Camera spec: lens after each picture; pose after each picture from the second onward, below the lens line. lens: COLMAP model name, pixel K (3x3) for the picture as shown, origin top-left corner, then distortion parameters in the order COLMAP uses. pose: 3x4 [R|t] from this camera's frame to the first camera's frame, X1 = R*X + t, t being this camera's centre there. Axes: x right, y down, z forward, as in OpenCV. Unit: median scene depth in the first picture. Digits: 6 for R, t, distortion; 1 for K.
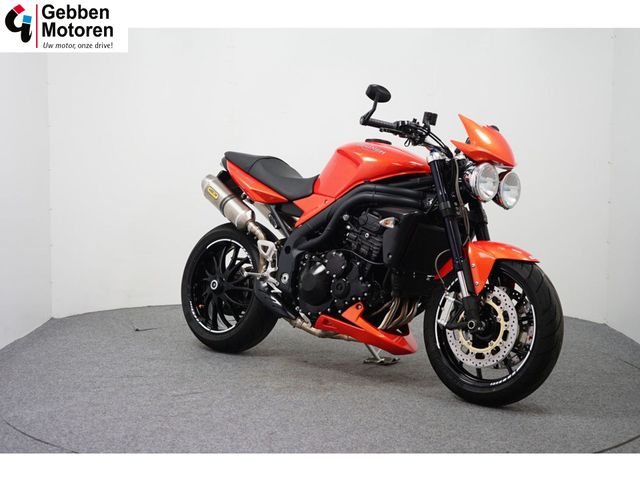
lens RADIAL K [[979.8, 0, 320.0], [0, 979.8, 240.0], [0, 0, 1]] dist [-0.019990, -0.031749]
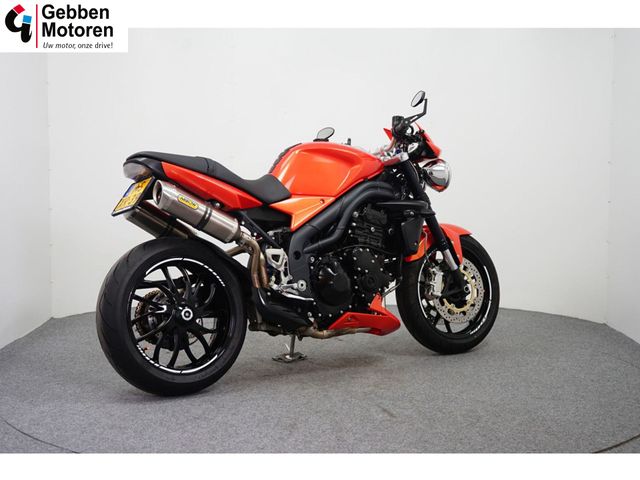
lens RADIAL K [[979.8, 0, 320.0], [0, 979.8, 240.0], [0, 0, 1]] dist [-0.019990, -0.031749]
pose [[0.273478, -0.105757, 0.956047, -0.955049], [0.080555, 0.992964, 0.086798, -0.087426], [-0.958499, 0.053277, 0.280073, 0.734254]]
